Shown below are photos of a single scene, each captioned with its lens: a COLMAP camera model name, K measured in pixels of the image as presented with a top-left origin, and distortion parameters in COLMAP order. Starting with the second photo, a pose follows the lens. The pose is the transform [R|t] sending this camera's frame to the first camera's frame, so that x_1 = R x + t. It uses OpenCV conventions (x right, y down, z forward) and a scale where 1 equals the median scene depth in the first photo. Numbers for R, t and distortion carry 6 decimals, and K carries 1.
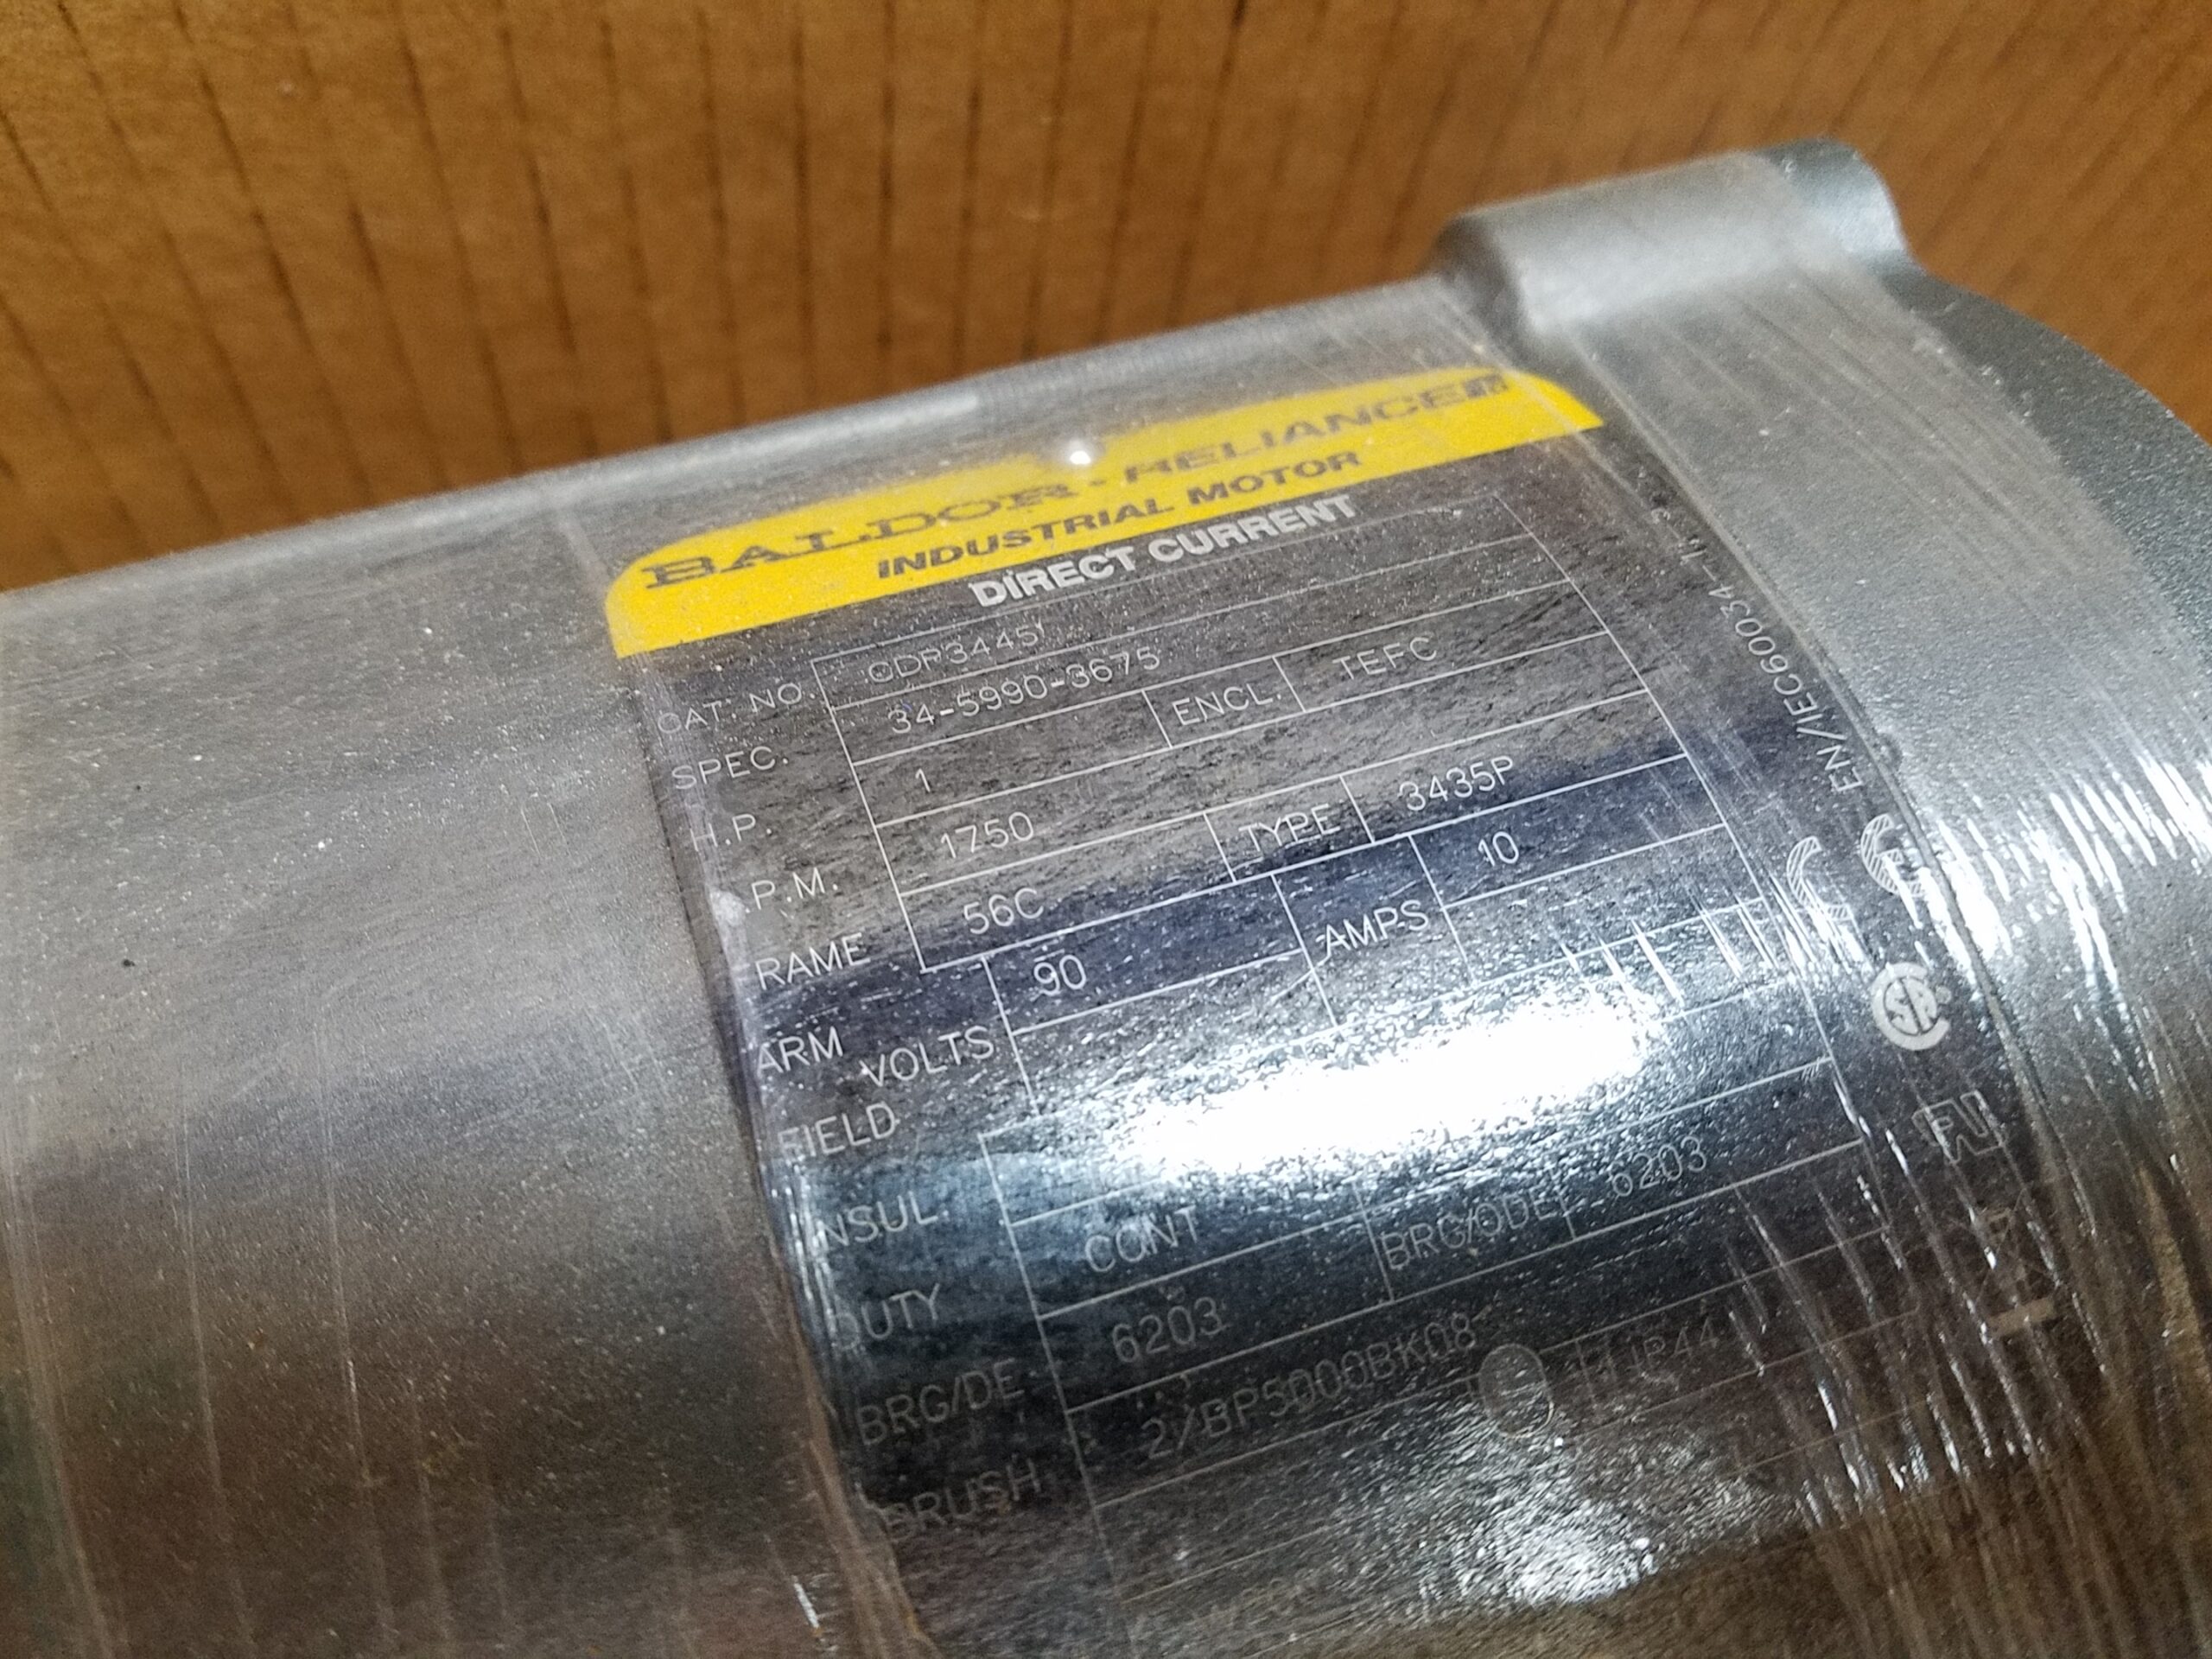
lens RADIAL K [[1780.6, 0, 1106.0], [0, 1780.6, 829.5], [0, 0, 1]] dist [0.014146, 0.000717]
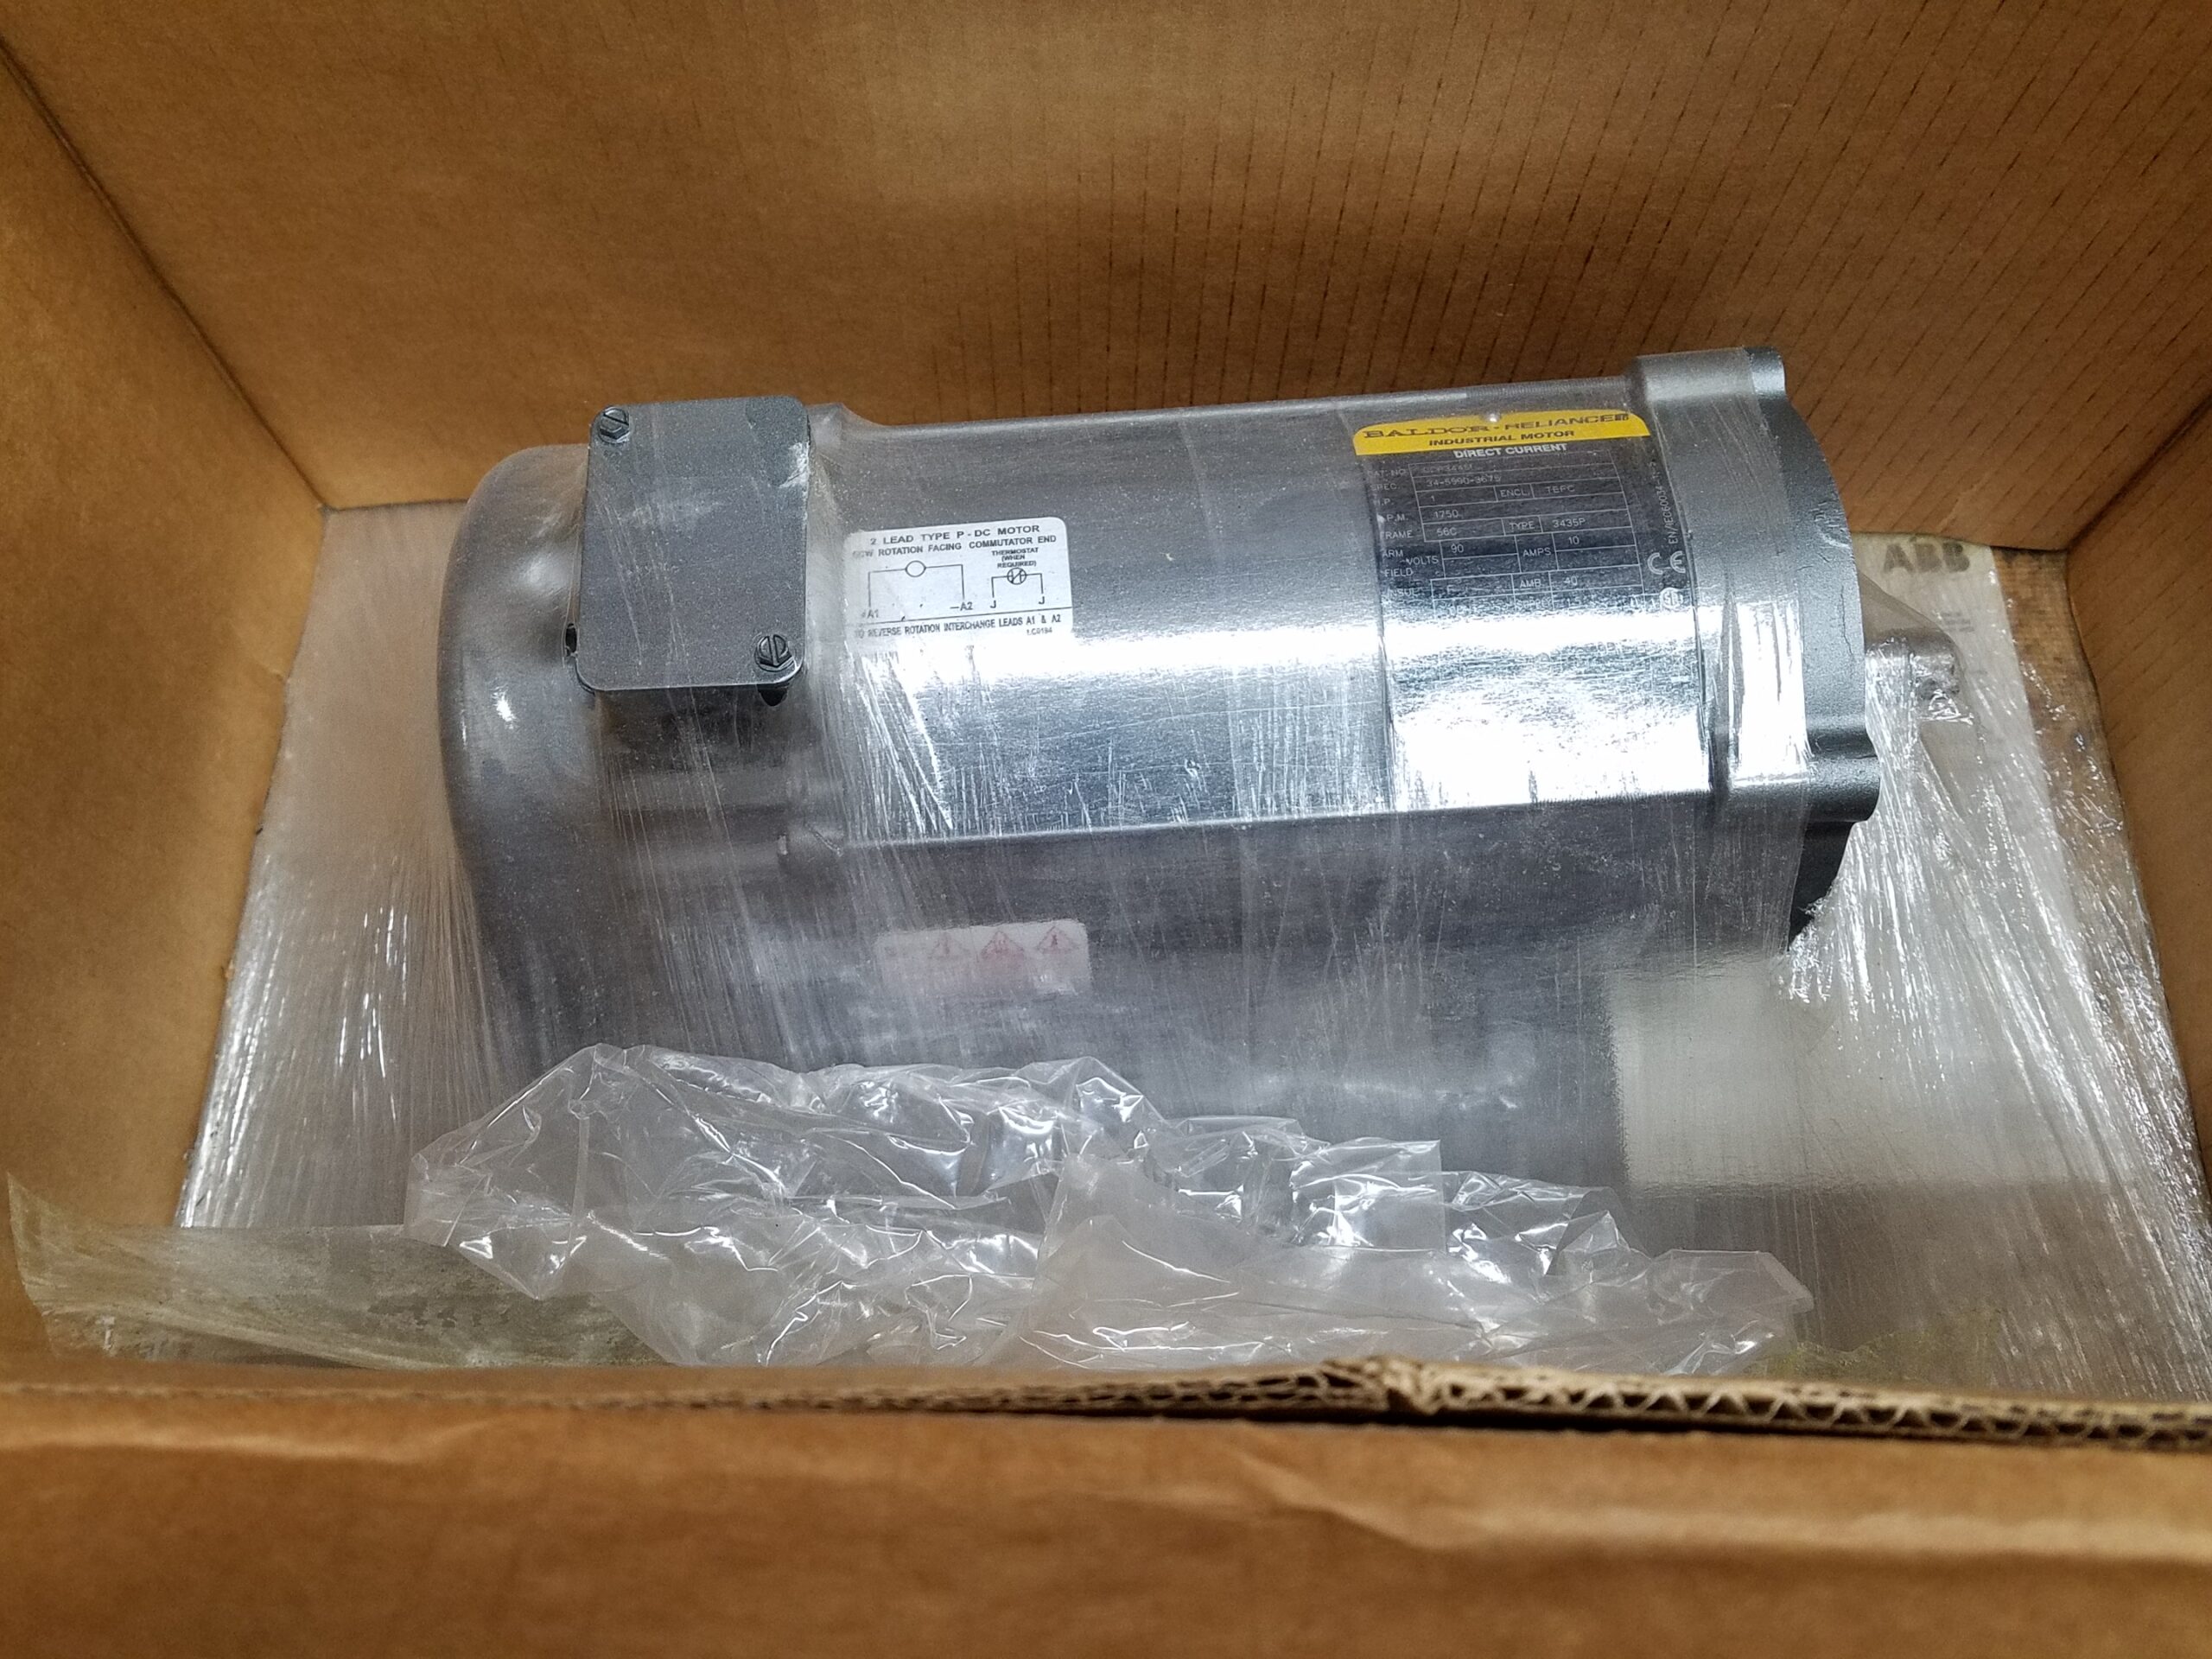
lens RADIAL K [[1780.6, 0, 1106.0], [0, 1780.6, 829.5], [0, 0, 1]] dist [0.014146, 0.000717]
pose [[0.959957, 0.208585, -0.187018, 0.078727], [-0.191843, 0.975927, 0.103747, 0.354952], [0.204156, -0.063714, 0.976863, -2.604977]]
